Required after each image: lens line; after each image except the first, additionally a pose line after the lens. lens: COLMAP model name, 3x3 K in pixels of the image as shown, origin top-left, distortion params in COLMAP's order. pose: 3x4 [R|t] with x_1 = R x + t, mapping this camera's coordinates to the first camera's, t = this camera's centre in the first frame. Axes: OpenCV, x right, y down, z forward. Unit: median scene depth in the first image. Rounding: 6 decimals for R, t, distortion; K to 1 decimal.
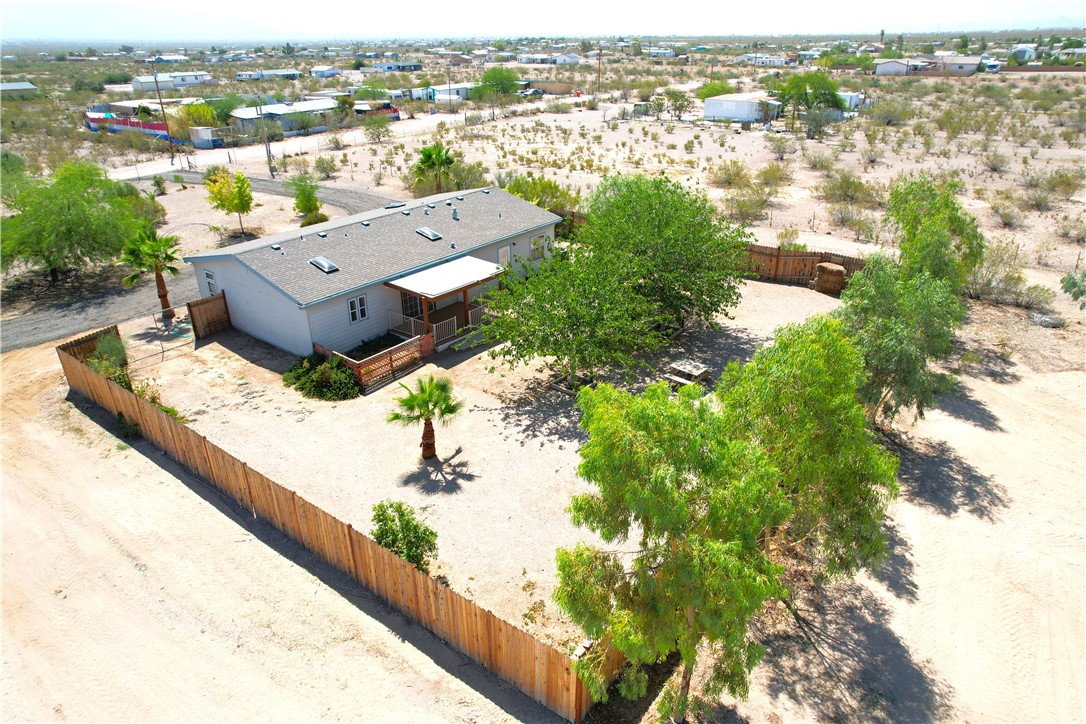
lens RADIAL K [[697.2, 0, 550.0], [0, 697.2, 358.2], [0, 0, 1]] dist [-0.076204, 0.071395]
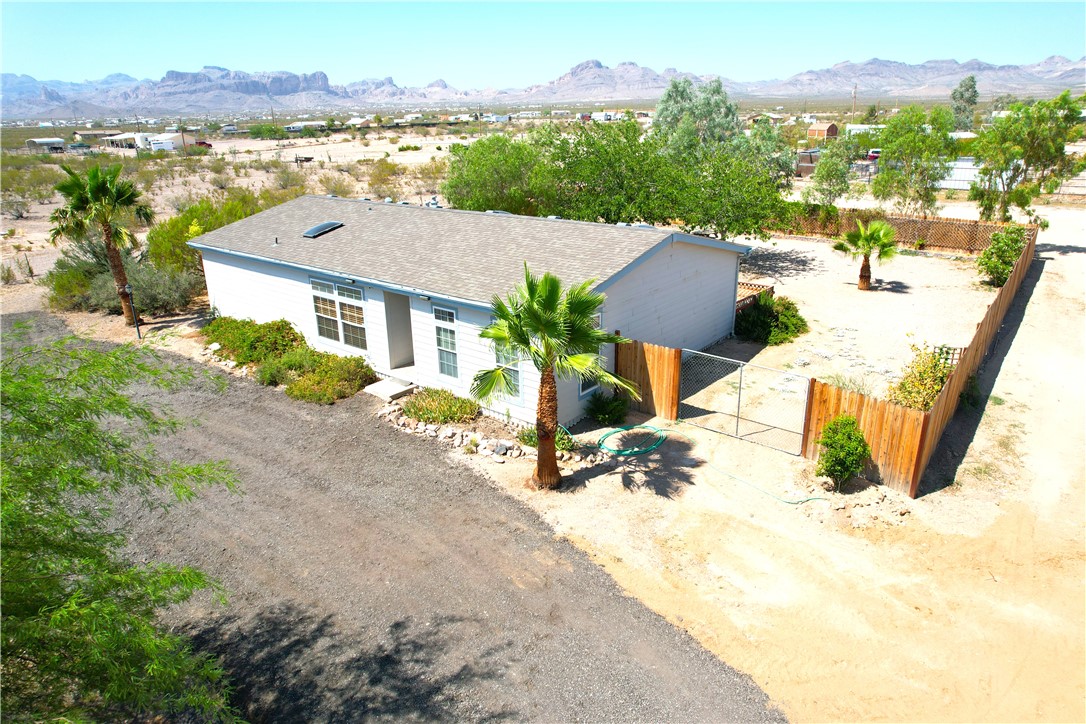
lens RADIAL K [[697.2, 0, 550.0], [0, 697.2, 358.2], [0, 0, 1]] dist [-0.076204, 0.071395]
pose [[0.003134, -0.322644, 0.946515, -1.116991], [0.444894, 0.848136, 0.287636, -0.291785], [-0.895578, 0.420197, 0.146200, 1.104574]]
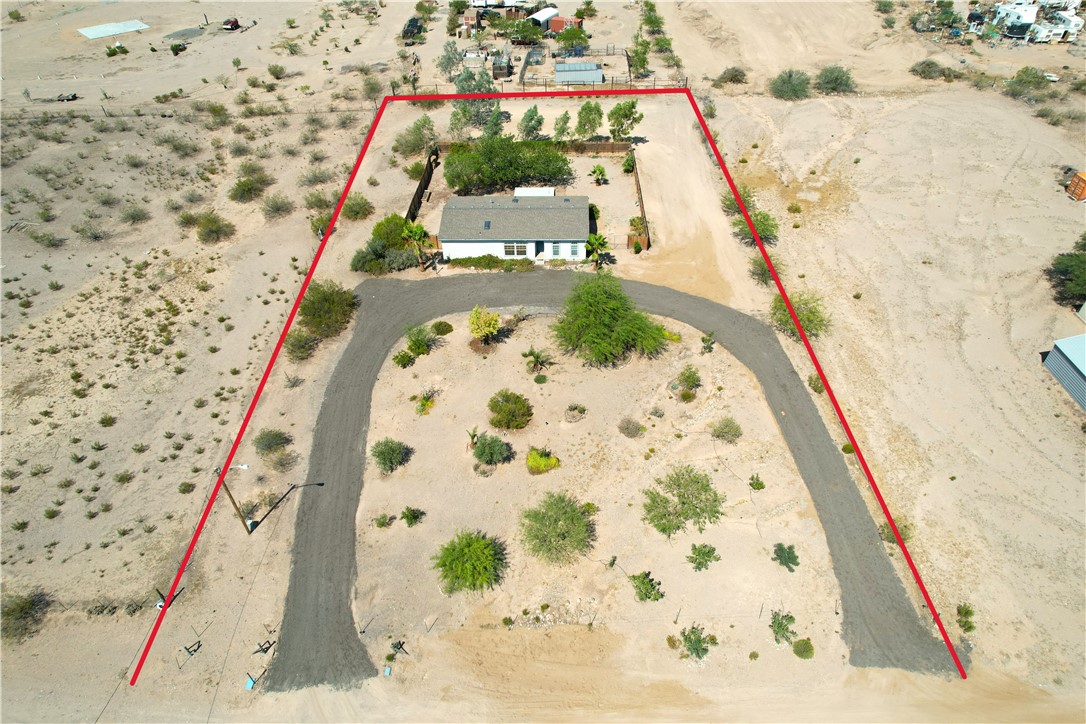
lens RADIAL K [[697.2, 0, 550.0], [0, 697.2, 358.2], [0, 0, 1]] dist [-0.076204, 0.071395]
pose [[-0.599625, -0.511538, 0.615450, -2.429467], [0.366923, 0.507716, 0.779482, -2.095032], [-0.711209, 0.693219, -0.116744, 1.906649]]
